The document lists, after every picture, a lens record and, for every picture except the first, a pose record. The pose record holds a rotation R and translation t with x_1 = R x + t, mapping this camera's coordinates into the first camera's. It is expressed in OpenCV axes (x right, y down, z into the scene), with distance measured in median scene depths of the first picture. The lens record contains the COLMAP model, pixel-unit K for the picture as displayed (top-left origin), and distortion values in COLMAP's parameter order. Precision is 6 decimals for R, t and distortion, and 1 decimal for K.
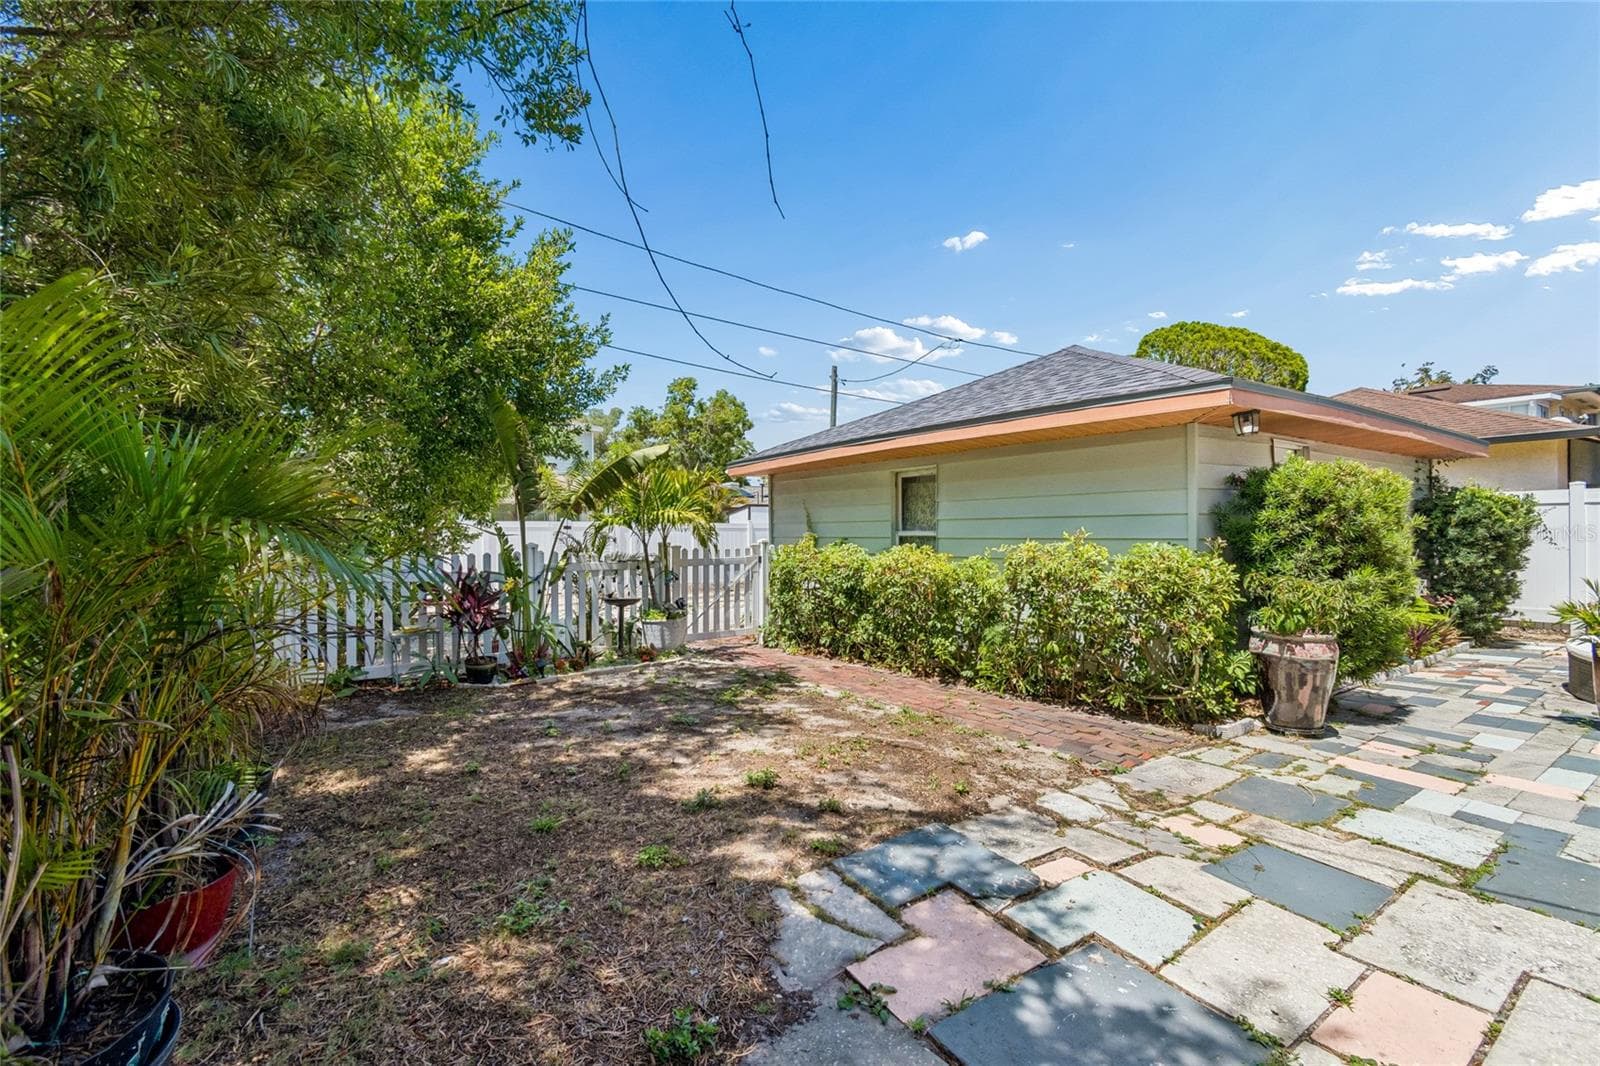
lens RADIAL K [[722.9, 0, 792.8], [0, 722.9, 526.9], [0, 0, 1]] dist [-0.002319, -0.001590]
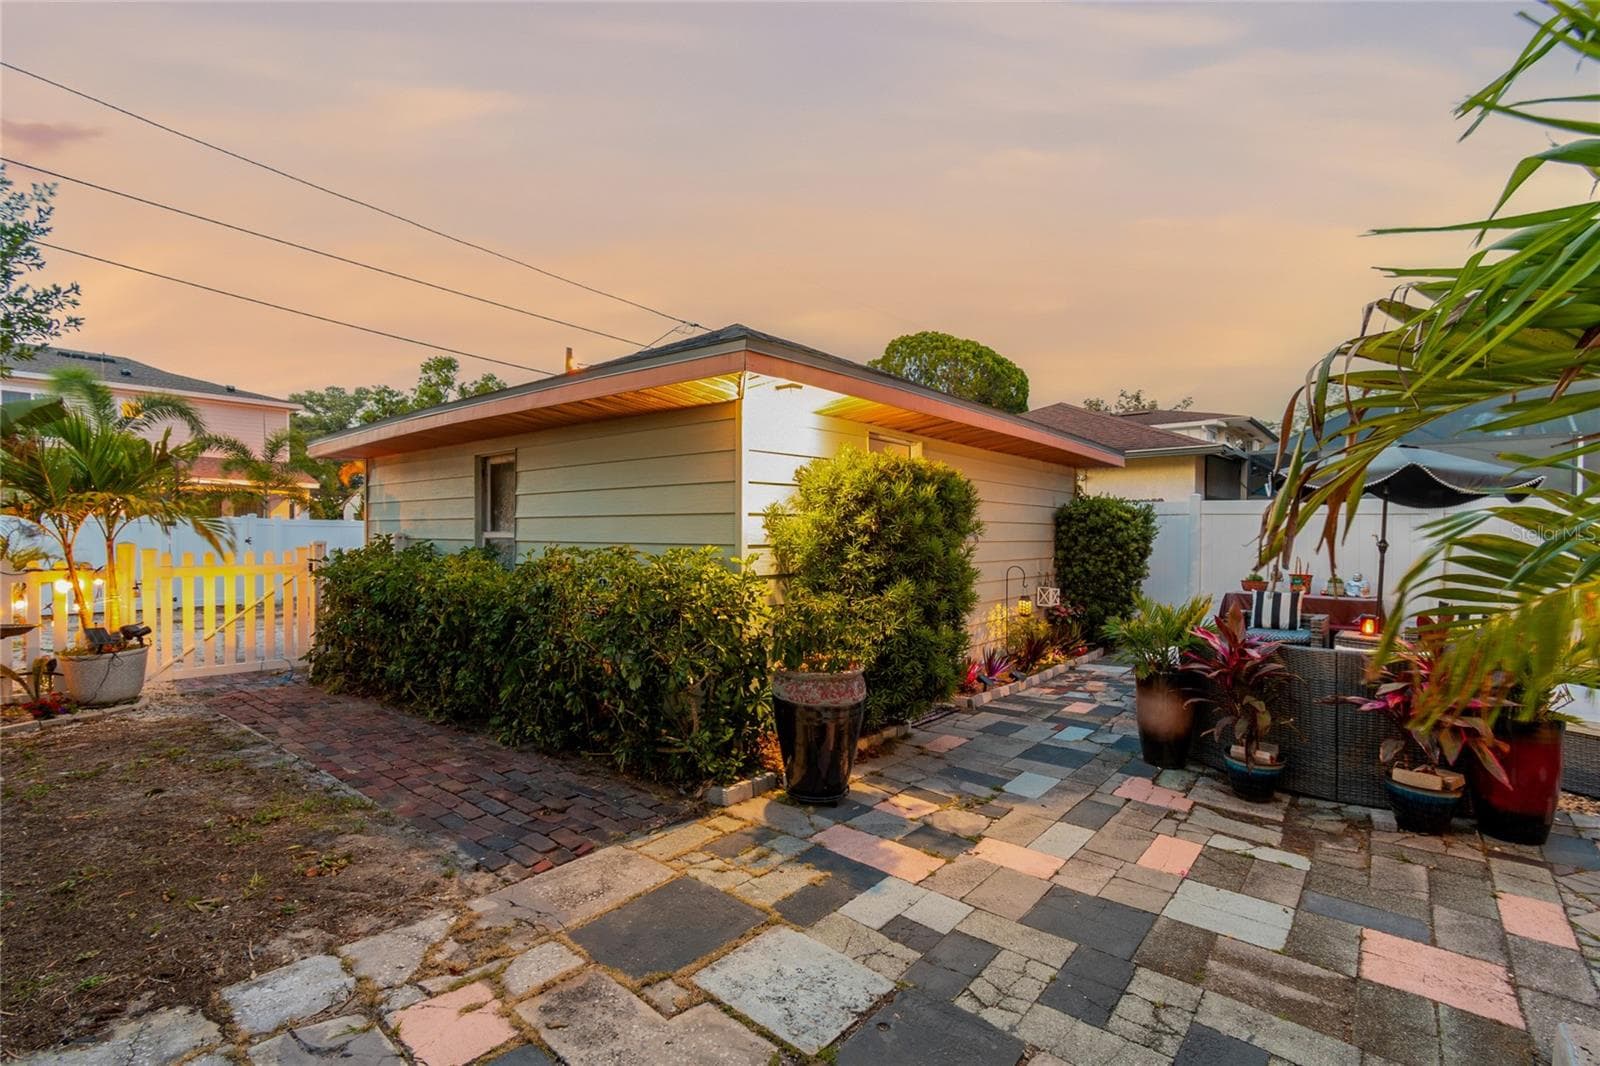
lens RADIAL K [[722.9, 0, 812.6], [0, 722.9, 541.1], [0, 0, 1]] dist [-0.002319, -0.001590]
pose [[0.963238, 0.010031, 0.268462, 0.298834], [-0.014215, 0.999806, 0.013647, 0.000558], [-0.268273, -0.016962, 0.963194, 0.149314]]
